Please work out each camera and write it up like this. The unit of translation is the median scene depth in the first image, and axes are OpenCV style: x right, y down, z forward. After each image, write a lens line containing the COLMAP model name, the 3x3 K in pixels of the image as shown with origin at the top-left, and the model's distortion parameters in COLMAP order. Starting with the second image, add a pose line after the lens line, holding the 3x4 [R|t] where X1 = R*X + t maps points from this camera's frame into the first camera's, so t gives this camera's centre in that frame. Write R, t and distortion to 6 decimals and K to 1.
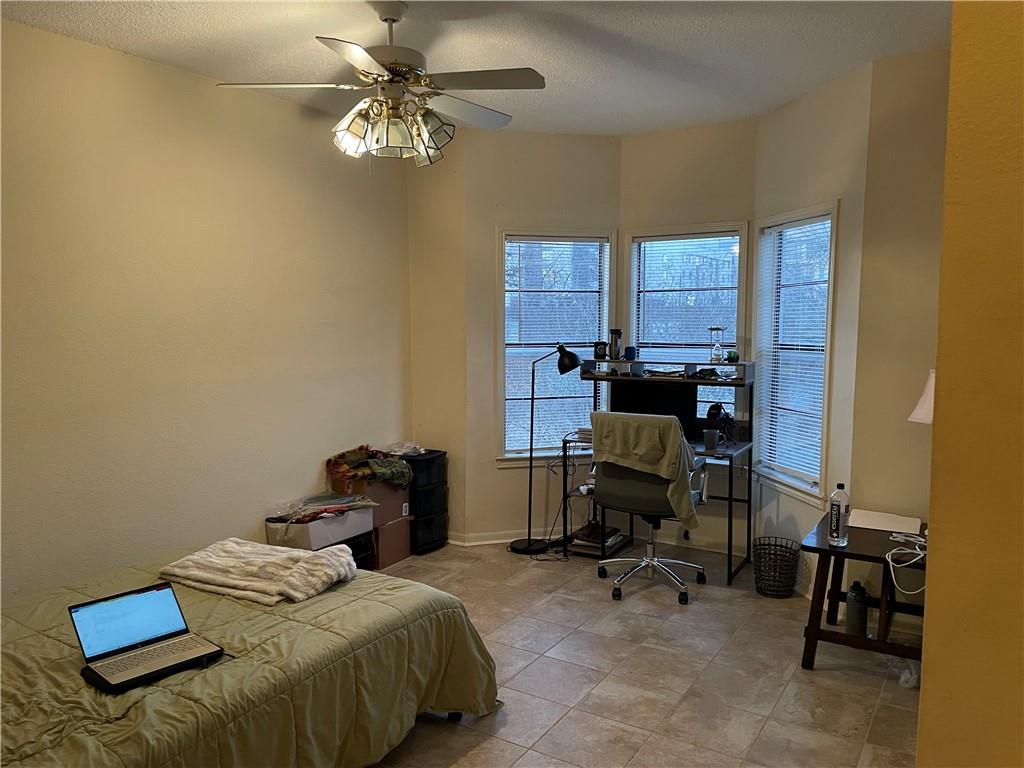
lens RADIAL K [[773.5, 0, 512.7], [0, 773.5, 385.5], [0, 0, 1]] dist [0.102373, -0.124802]
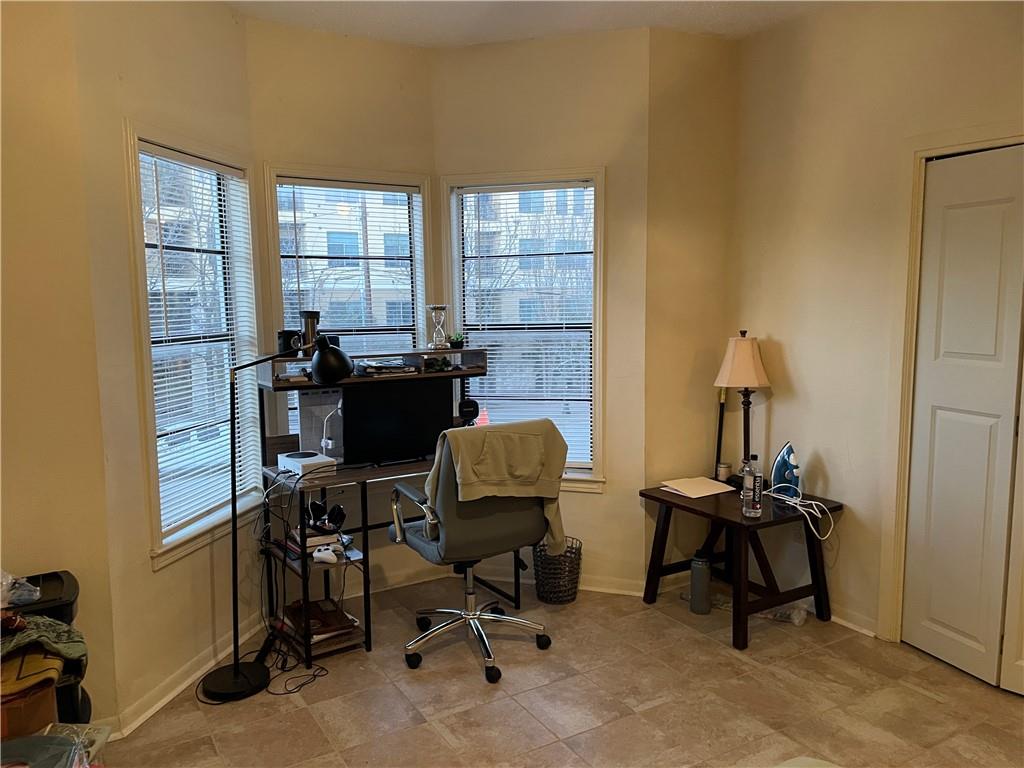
lens RADIAL K [[790.7, 0, 511.8], [0, 790.7, 392.9], [0, 0, 1]] dist [0.107175, -0.132780]
pose [[0.450765, -0.112730, 0.885496, -0.657610], [0.088708, 0.992740, 0.081226, -0.069062], [-0.888224, 0.041936, 0.457492, 0.855703]]
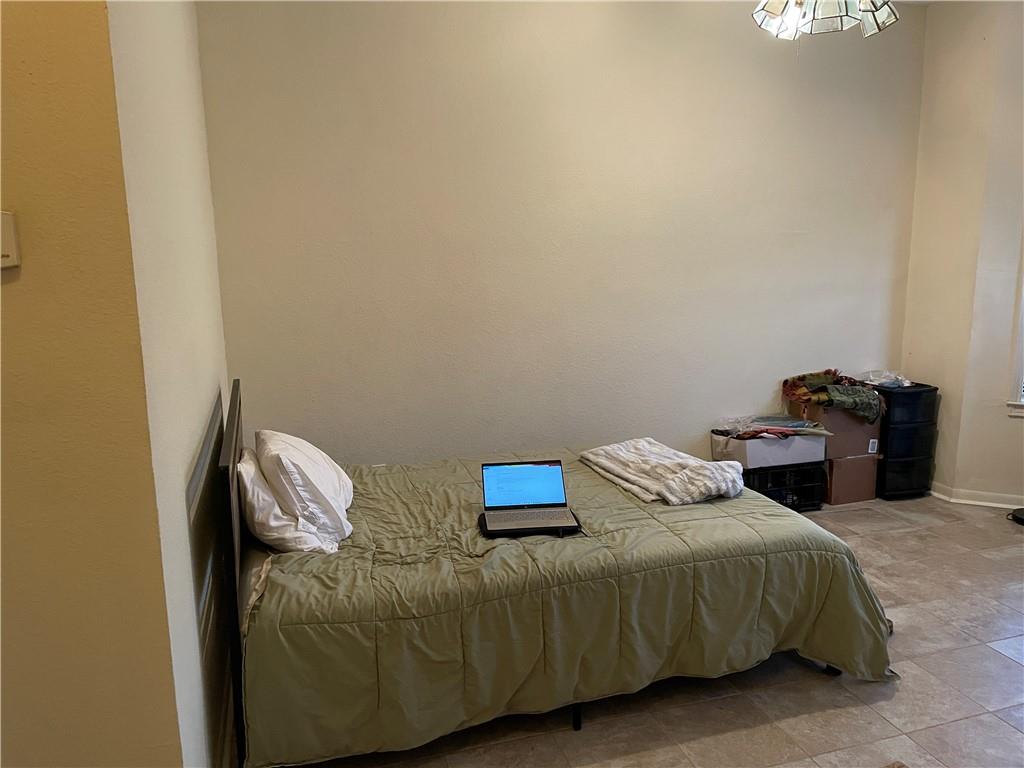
lens RADIAL K [[773.5, 0, 512.7], [0, 773.5, 385.5], [0, 0, 1]] dist [0.102373, -0.124802]
pose [[0.750747, 0.110116, -0.651347, 0.203568], [-0.047184, 0.992429, 0.113395, 0.014459], [0.658902, -0.054397, 0.750259, 0.101458]]
